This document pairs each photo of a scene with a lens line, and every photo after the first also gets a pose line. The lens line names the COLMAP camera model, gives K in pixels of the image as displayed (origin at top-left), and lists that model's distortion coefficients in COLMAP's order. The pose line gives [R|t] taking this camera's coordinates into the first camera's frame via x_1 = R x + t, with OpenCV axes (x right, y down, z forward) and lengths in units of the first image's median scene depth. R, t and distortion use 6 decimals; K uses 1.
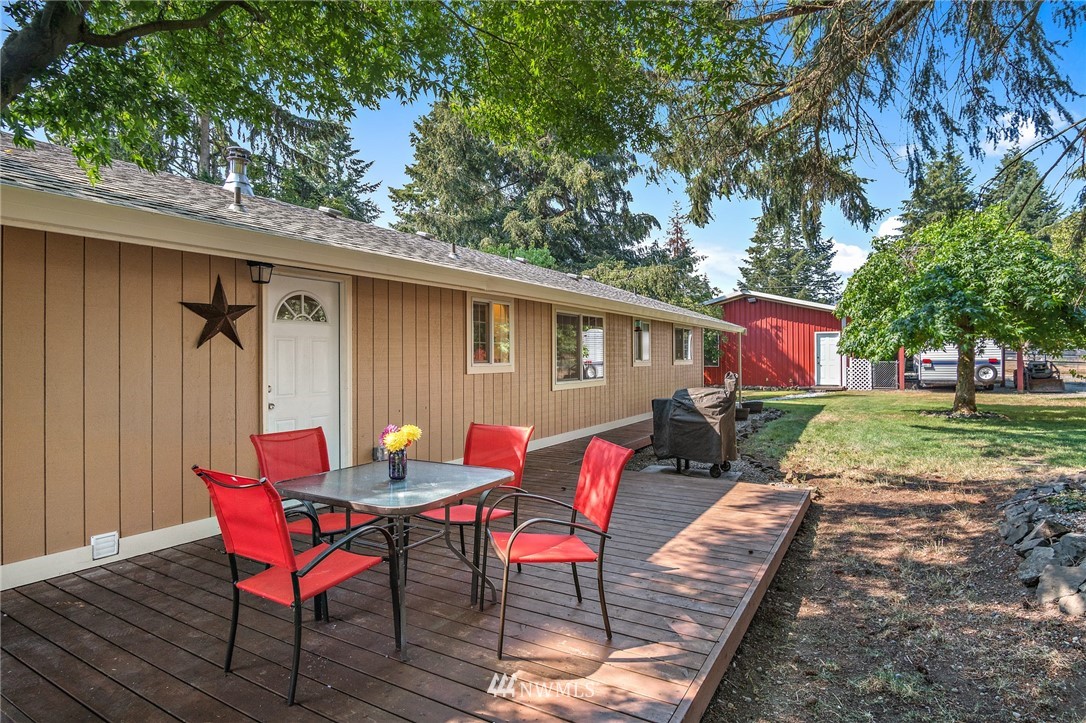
lens RADIAL K [[589.3, 0, 538.8], [0, 589.3, 355.8], [0, 0, 1]] dist [-0.029680, 0.002721]
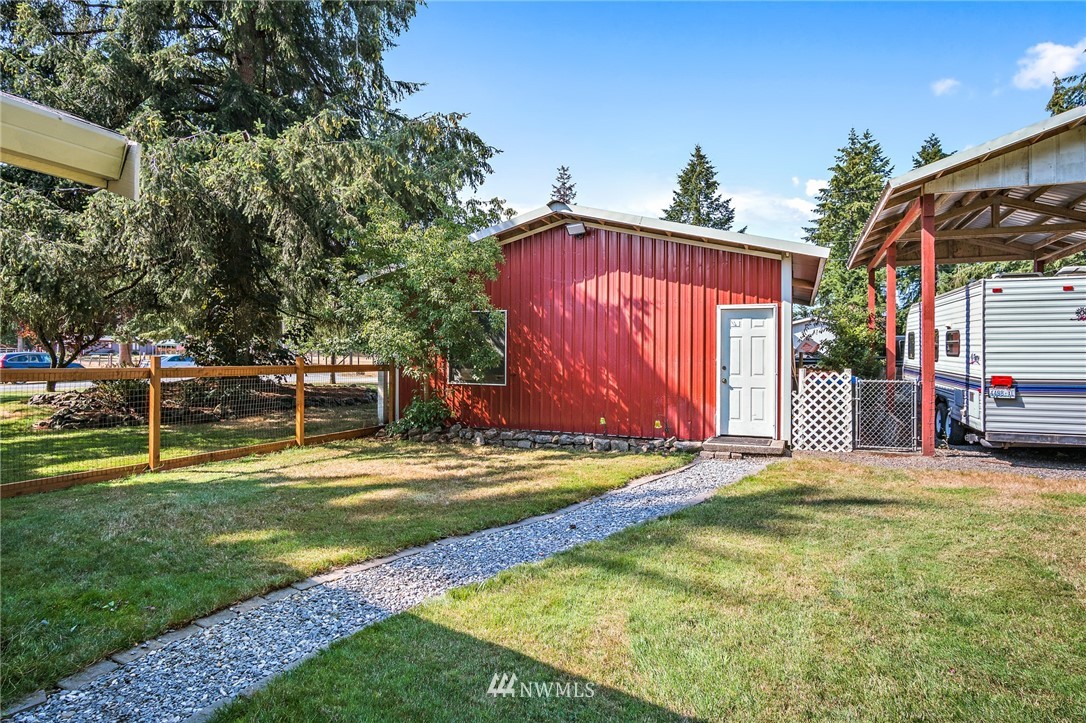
lens RADIAL K [[589.3, 0, 548.1], [0, 589.3, 358.1], [0, 0, 1]] dist [-0.029680, 0.002721]
pose [[0.989405, 0.009928, 0.144843, 0.293610], [-0.009989, 0.999950, -0.000306, -0.002545], [-0.144839, -0.001144, 0.989455, 0.606893]]
